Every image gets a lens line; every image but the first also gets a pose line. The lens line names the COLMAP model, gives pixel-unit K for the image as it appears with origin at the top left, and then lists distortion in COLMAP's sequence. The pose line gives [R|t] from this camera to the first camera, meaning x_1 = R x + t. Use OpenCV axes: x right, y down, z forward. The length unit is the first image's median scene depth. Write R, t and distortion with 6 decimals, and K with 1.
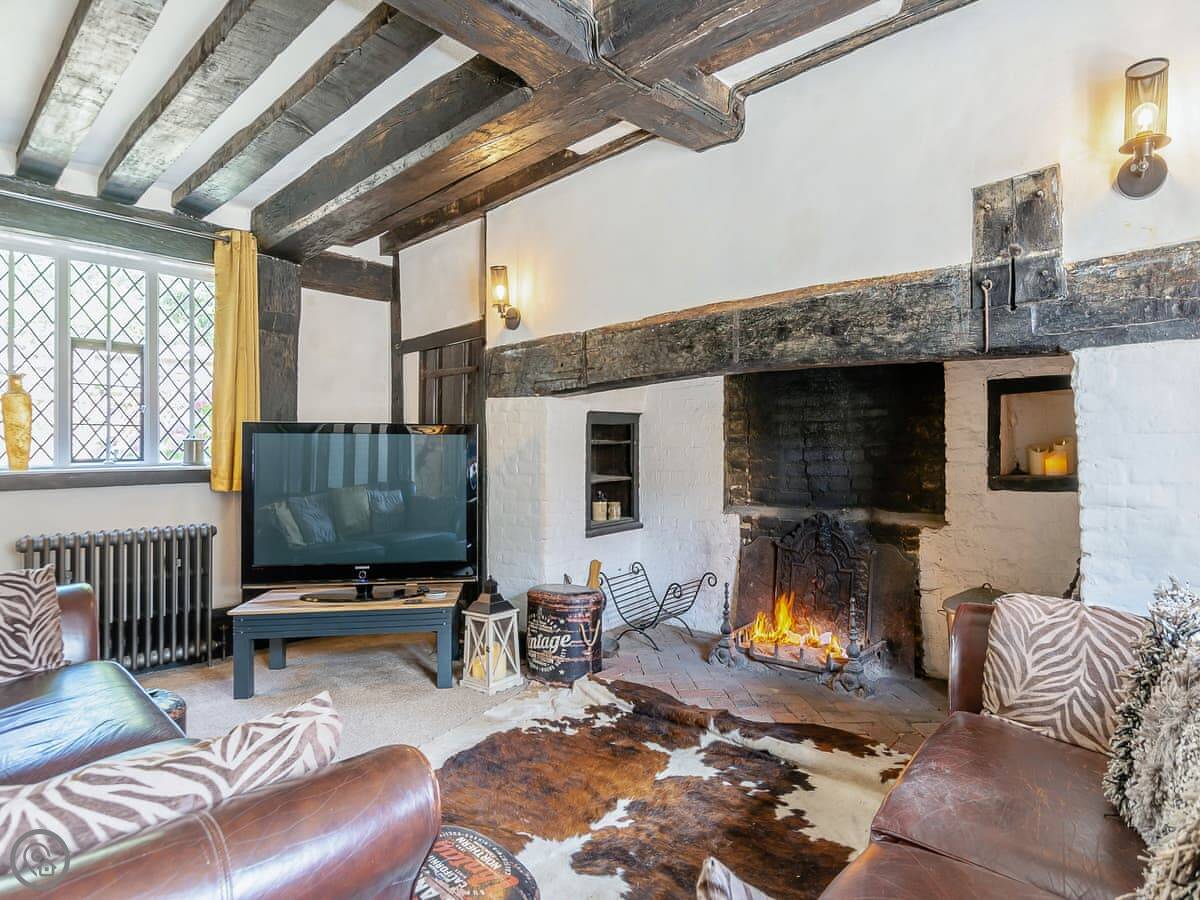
lens RADIAL K [[639.1, 0, 600.0], [0, 639.1, 450.0], [0, 0, 1]] dist [0.001098, -0.000395]
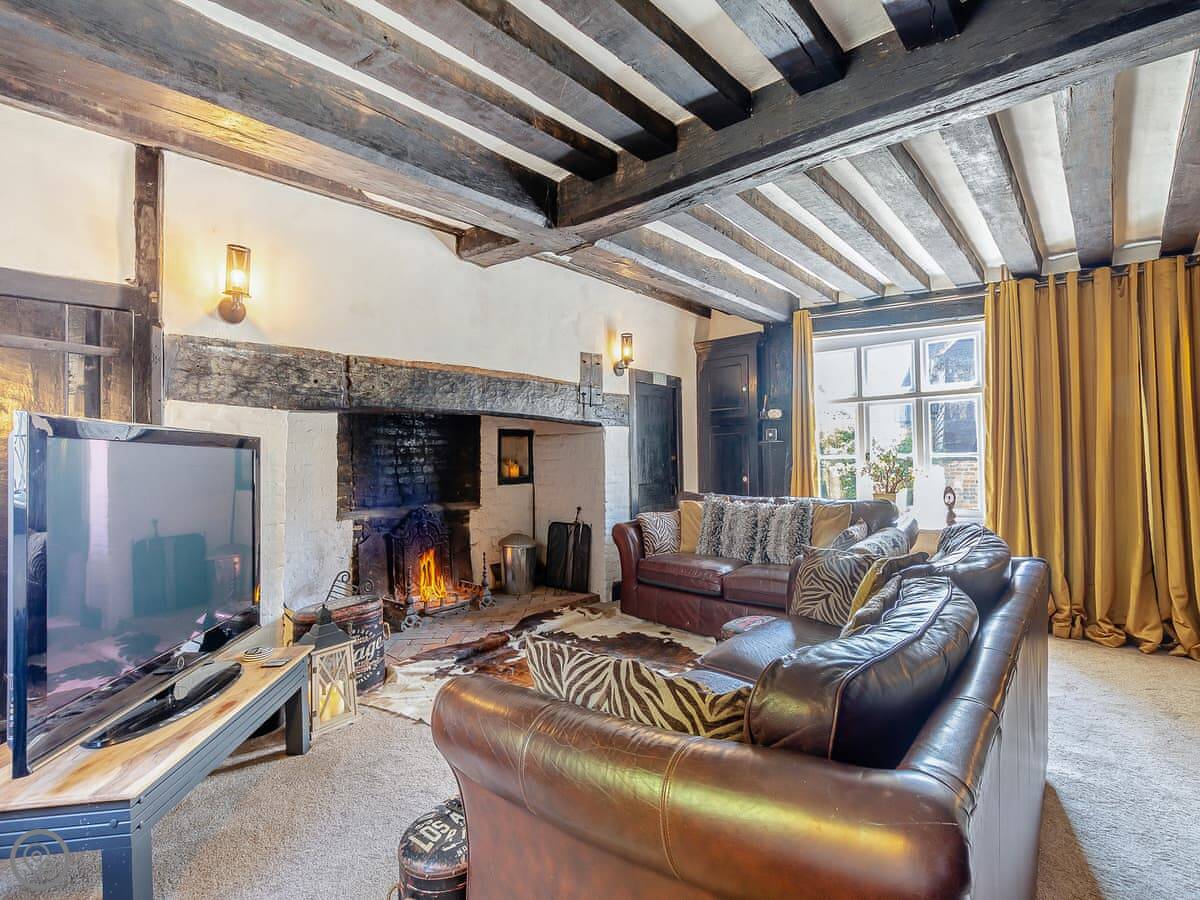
lens RADIAL K [[524.2, 0, 600.0], [0, 524.2, 450.0], [0, 0, 1]] dist [0.001735, -0.000047]
pose [[0.063051, 0.024432, 0.997711, -0.846126], [0.016151, 0.999544, -0.025497, 0.001151], [-0.997880, 0.017722, 0.062627, 0.518757]]
